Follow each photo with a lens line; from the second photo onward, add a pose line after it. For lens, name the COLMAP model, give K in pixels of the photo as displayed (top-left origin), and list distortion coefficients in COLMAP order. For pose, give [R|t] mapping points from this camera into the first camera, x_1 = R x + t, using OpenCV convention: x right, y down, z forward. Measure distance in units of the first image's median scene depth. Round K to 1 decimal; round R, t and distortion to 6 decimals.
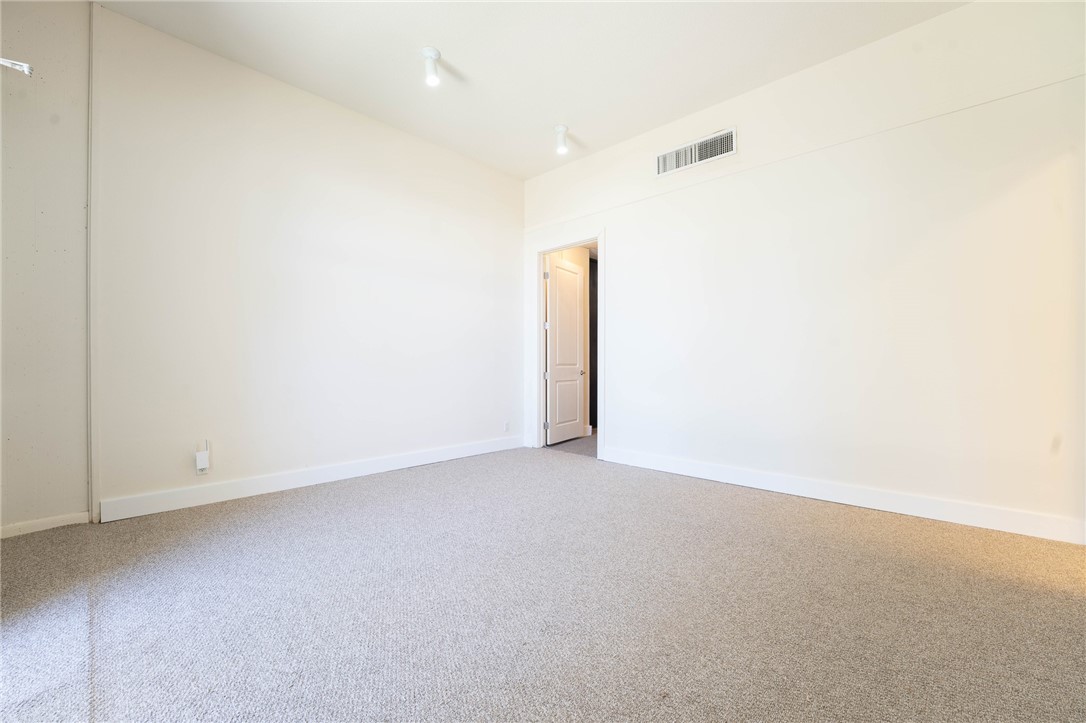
lens RADIAL K [[441.7, 0, 539.1], [0, 441.7, 367.1], [0, 0, 1]] dist [-0.024460, 0.000439]
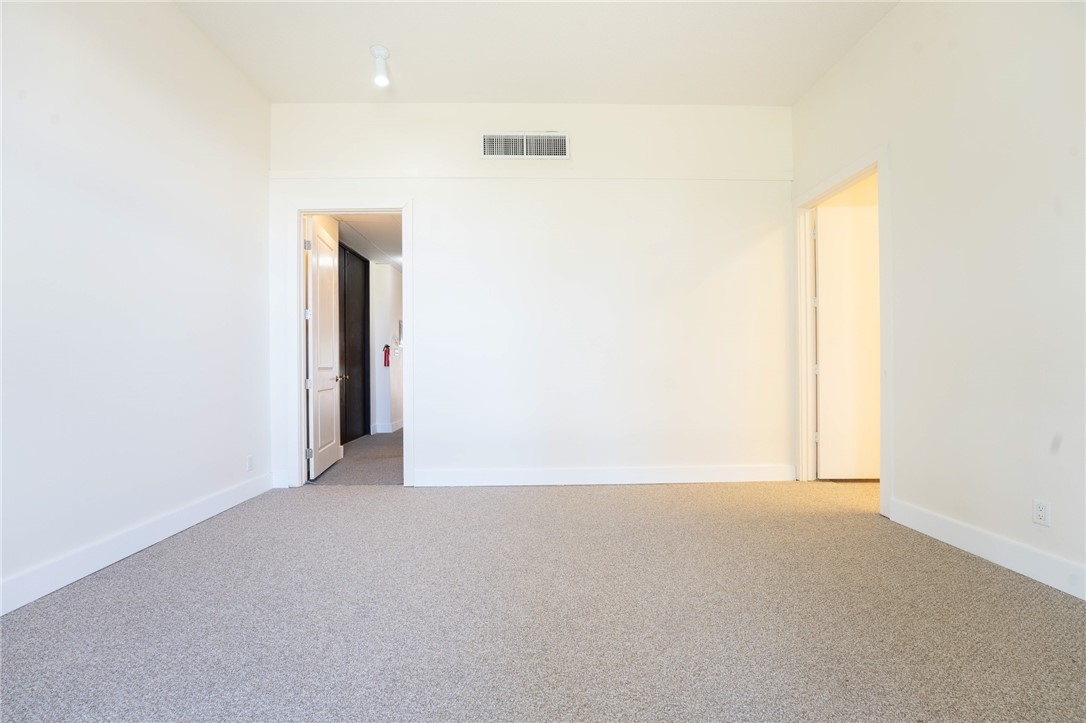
lens RADIAL K [[441.7, 0, 539.1], [0, 441.7, 367.1], [0, 0, 1]] dist [-0.024460, 0.000439]
pose [[0.703679, -0.005194, 0.710499, -0.254712], [0.011685, 0.999923, -0.004263, -0.000884], [-0.710422, 0.011302, 0.703685, 0.259525]]
